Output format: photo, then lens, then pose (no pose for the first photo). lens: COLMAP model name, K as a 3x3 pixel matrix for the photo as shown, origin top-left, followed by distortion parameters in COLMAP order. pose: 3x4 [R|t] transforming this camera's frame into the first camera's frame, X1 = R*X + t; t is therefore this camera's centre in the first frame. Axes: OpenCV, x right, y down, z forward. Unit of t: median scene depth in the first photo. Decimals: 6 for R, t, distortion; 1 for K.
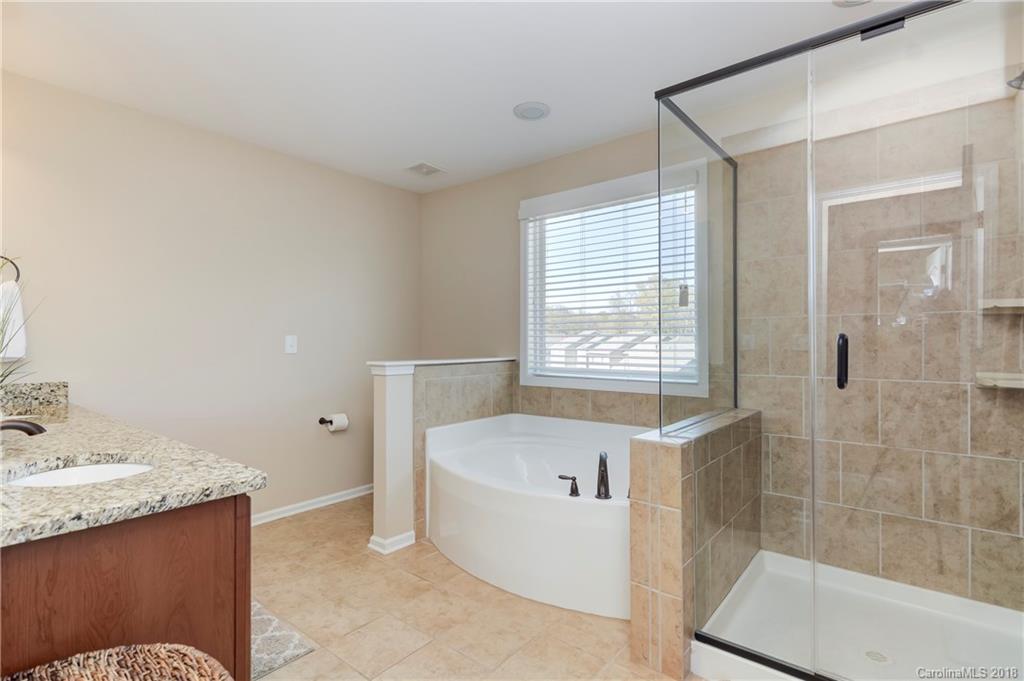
lens RADIAL K [[492.1, 0, 513.8], [0, 492.1, 342.8], [0, 0, 1]] dist [0.015997, -0.004371]
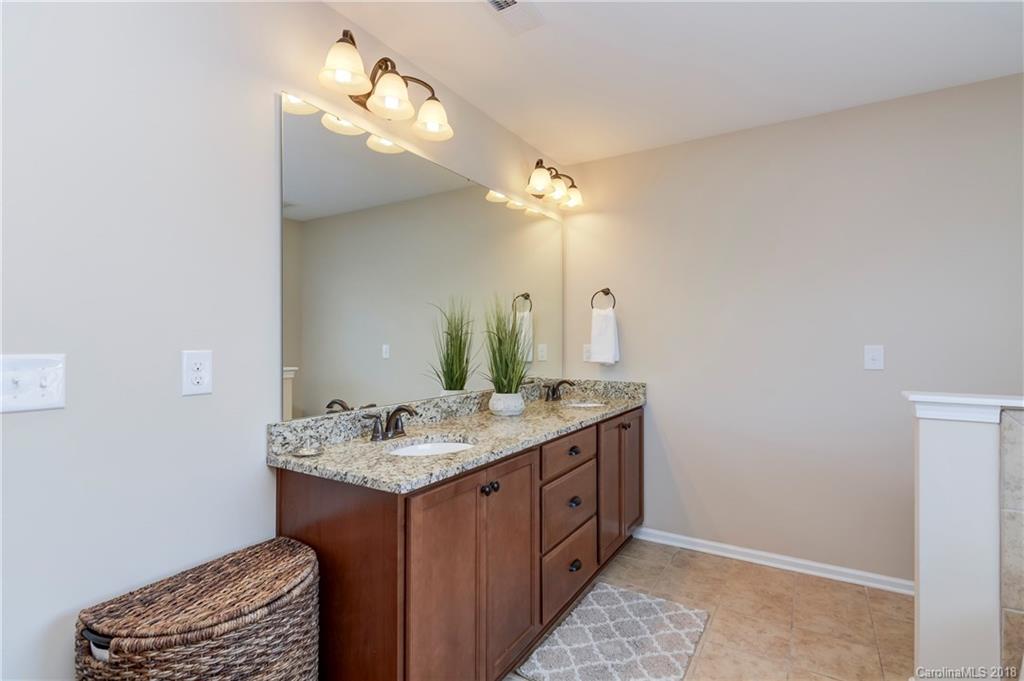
lens RADIAL K [[492.1, 0, 513.1], [0, 492.1, 338.4], [0, 0, 1]] dist [0.015997, -0.004371]
pose [[0.134747, -0.004006, -0.990872, 0.306756], [-0.003180, 0.999985, -0.004475, -0.029045], [0.990875, 0.003754, 0.134732, 0.507166]]
